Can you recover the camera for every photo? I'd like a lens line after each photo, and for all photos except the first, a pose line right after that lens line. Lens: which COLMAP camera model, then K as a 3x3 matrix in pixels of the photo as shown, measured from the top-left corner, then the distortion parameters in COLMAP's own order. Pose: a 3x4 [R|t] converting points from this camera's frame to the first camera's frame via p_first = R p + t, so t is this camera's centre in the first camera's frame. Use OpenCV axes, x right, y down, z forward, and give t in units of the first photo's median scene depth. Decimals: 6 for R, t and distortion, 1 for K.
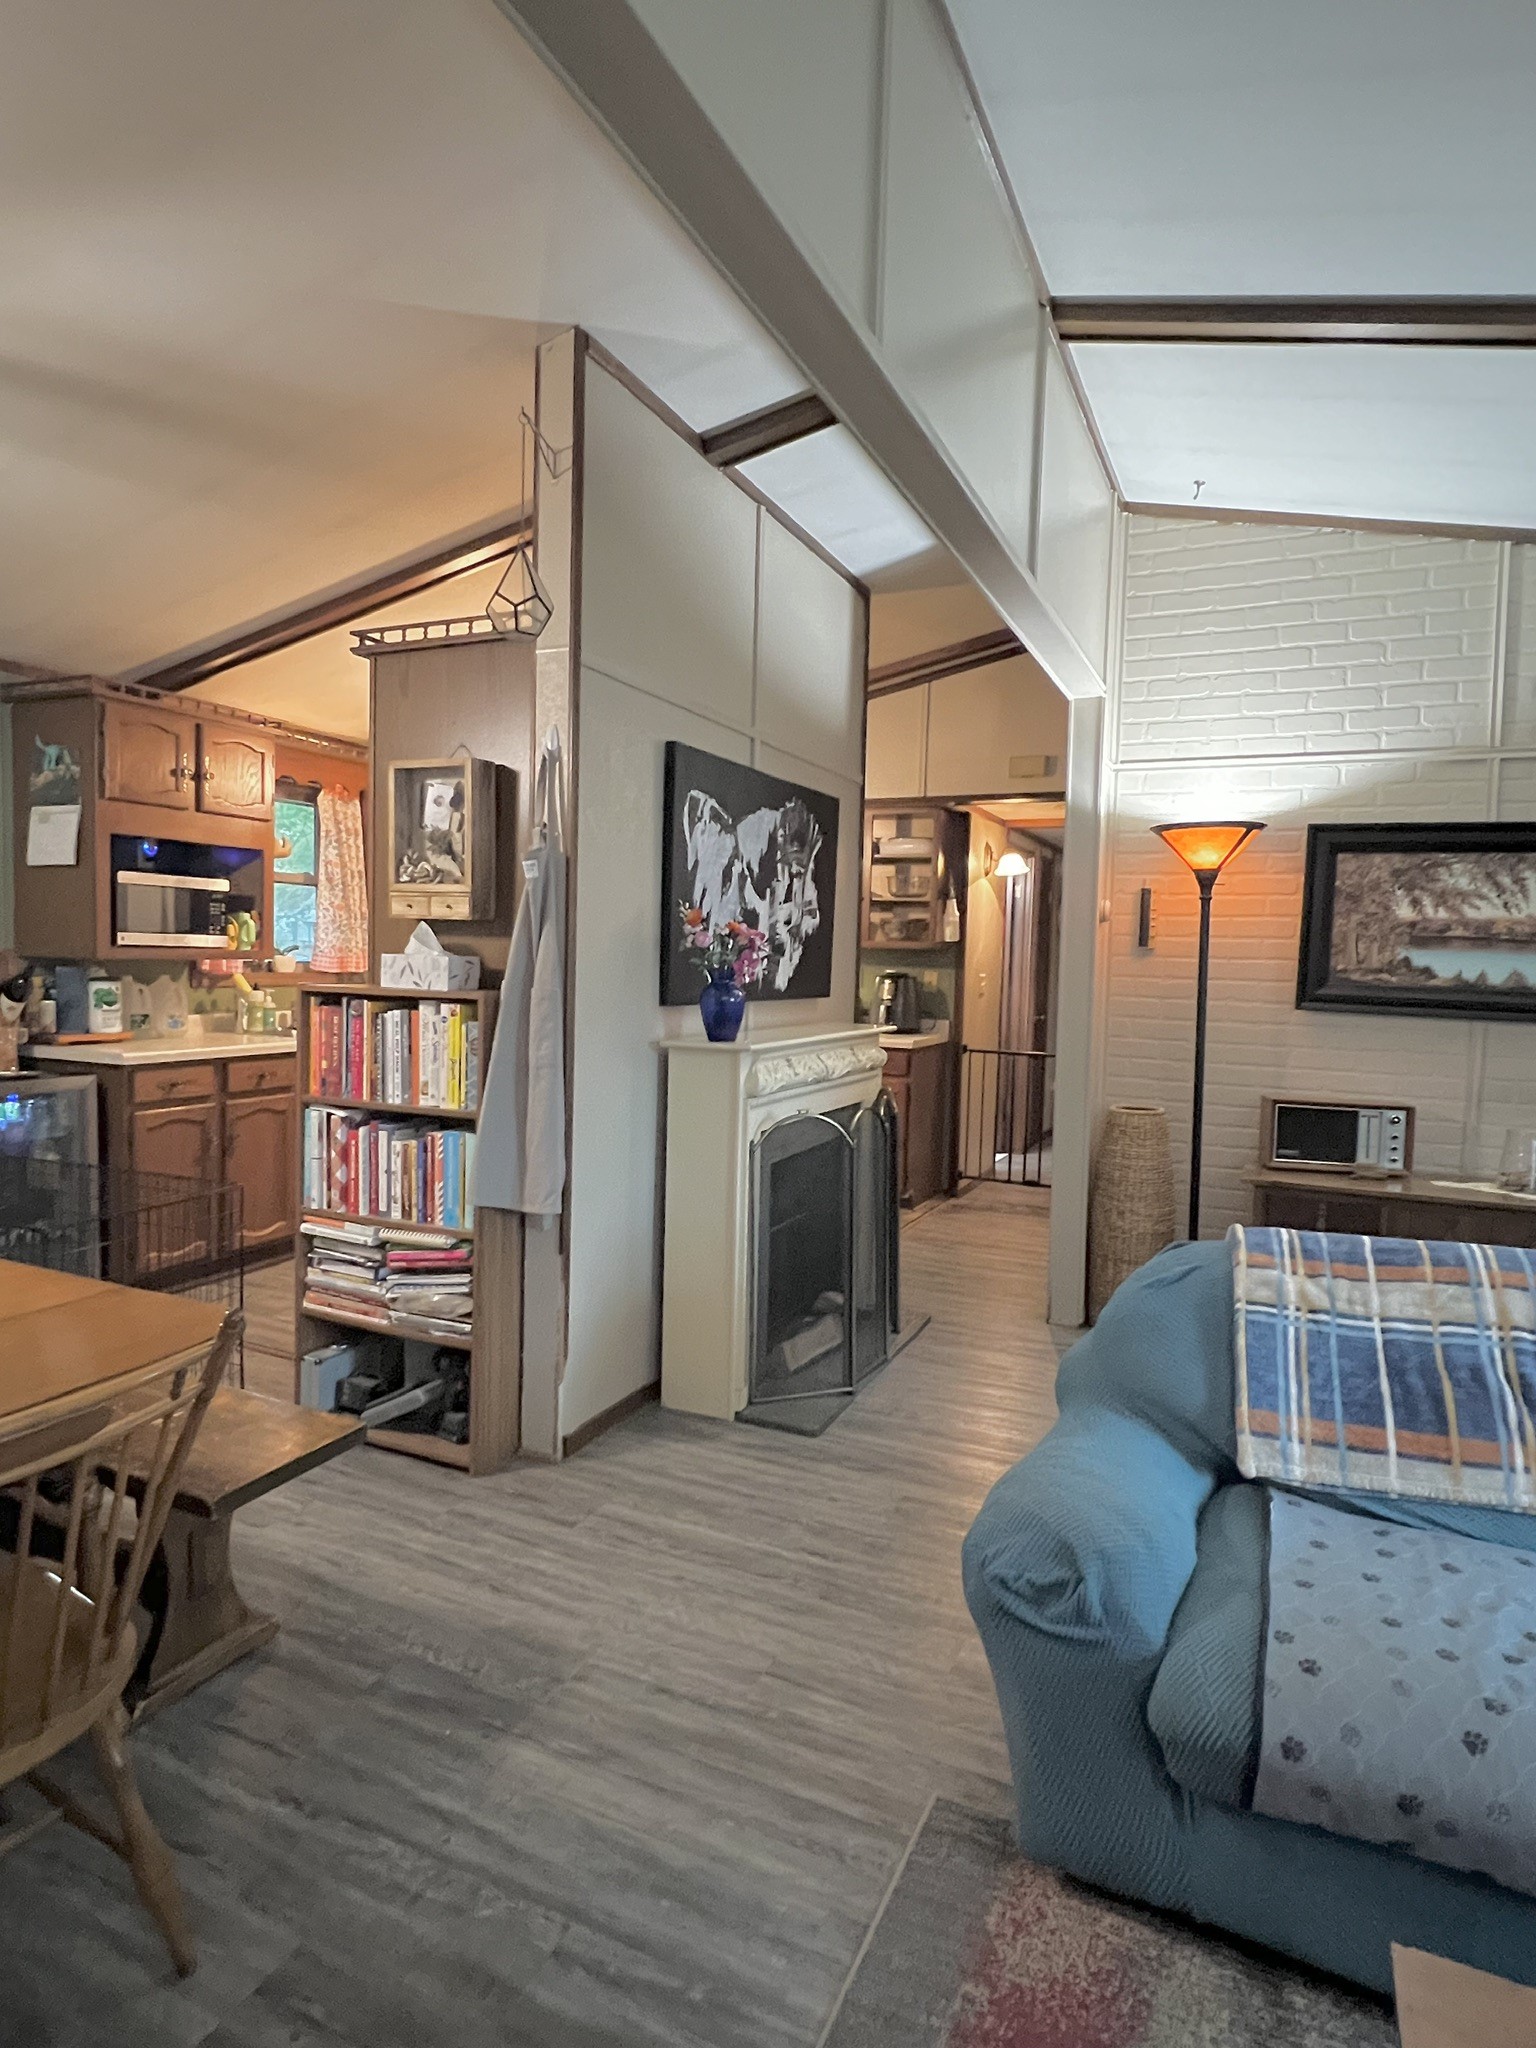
lens RADIAL K [[1141.5, 0, 753.9], [0, 1141.5, 1025.5], [0, 0, 1]] dist [0.005141, -0.000155]
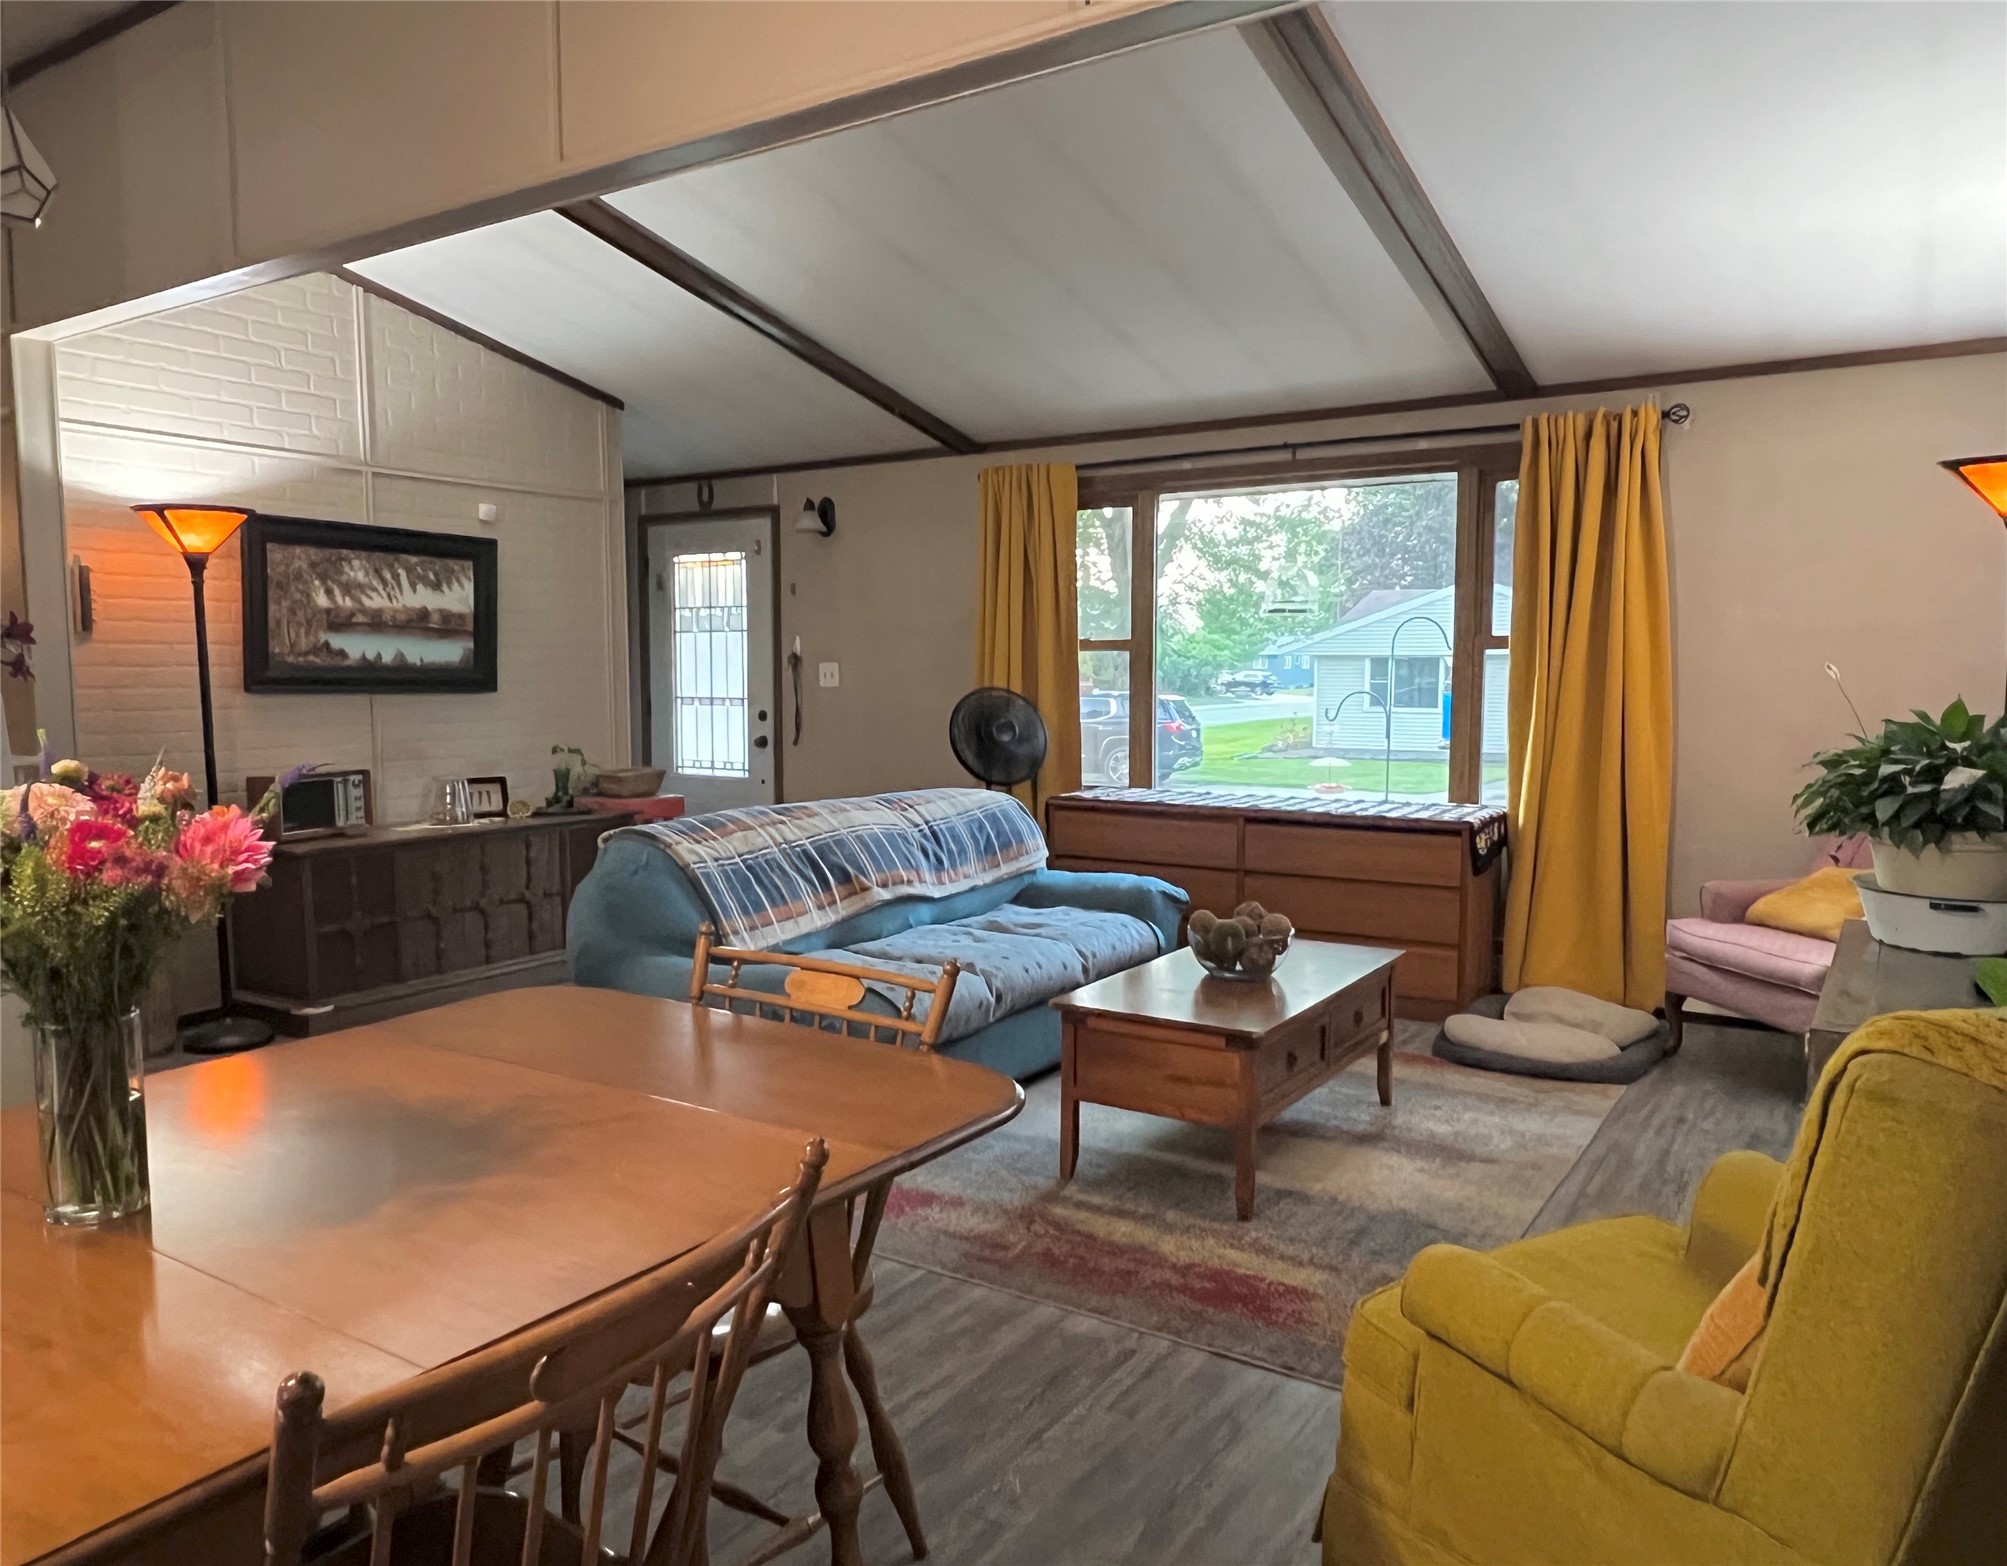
lens RADIAL K [[1392.8, 0, 990.4], [0, 1392.8, 786.3], [0, 0, 1]] dist [-0.001667, -0.000330]
pose [[0.142687, -0.111227, 0.983498, -0.848653], [0.067420, 0.992450, 0.102458, -0.017118], [-0.987469, 0.051688, 0.149109, 0.197088]]
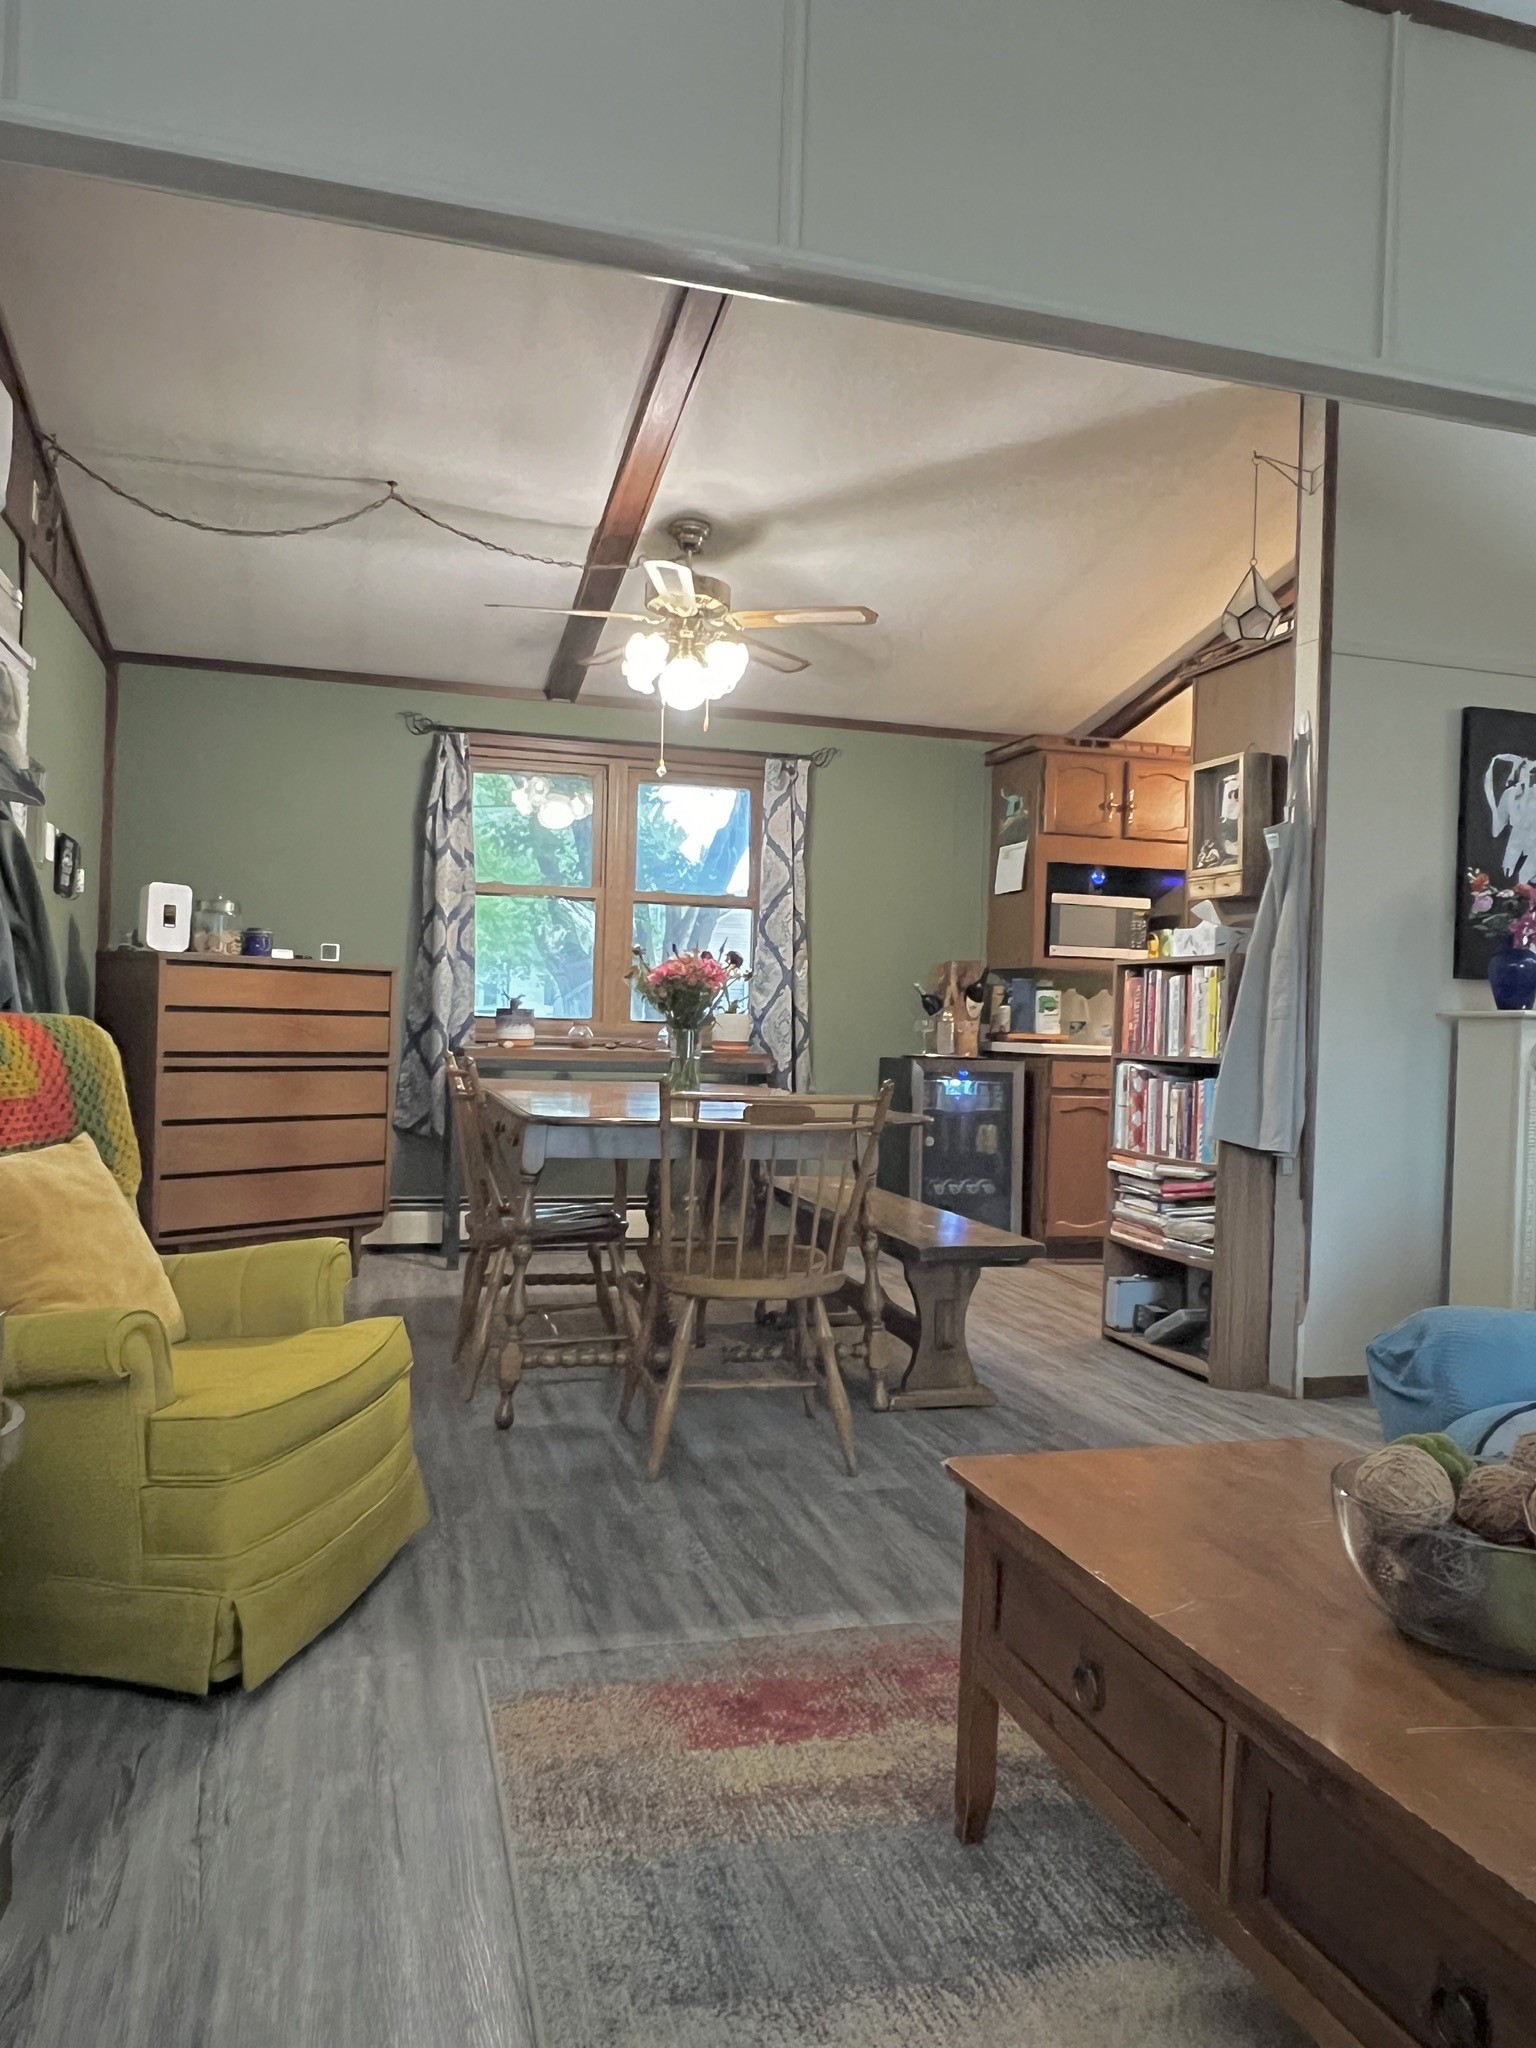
lens RADIAL K [[1462.8, 0, 761.1], [0, 1462.8, 1026.5], [0, 0, 1]] dist [-0.002530, 0.001048]
pose [[0.659255, -0.004429, -0.751907, 0.470034], [-0.061304, 0.996337, -0.059619, 0.136411], [0.749417, 0.085399, 0.656568, -0.258529]]
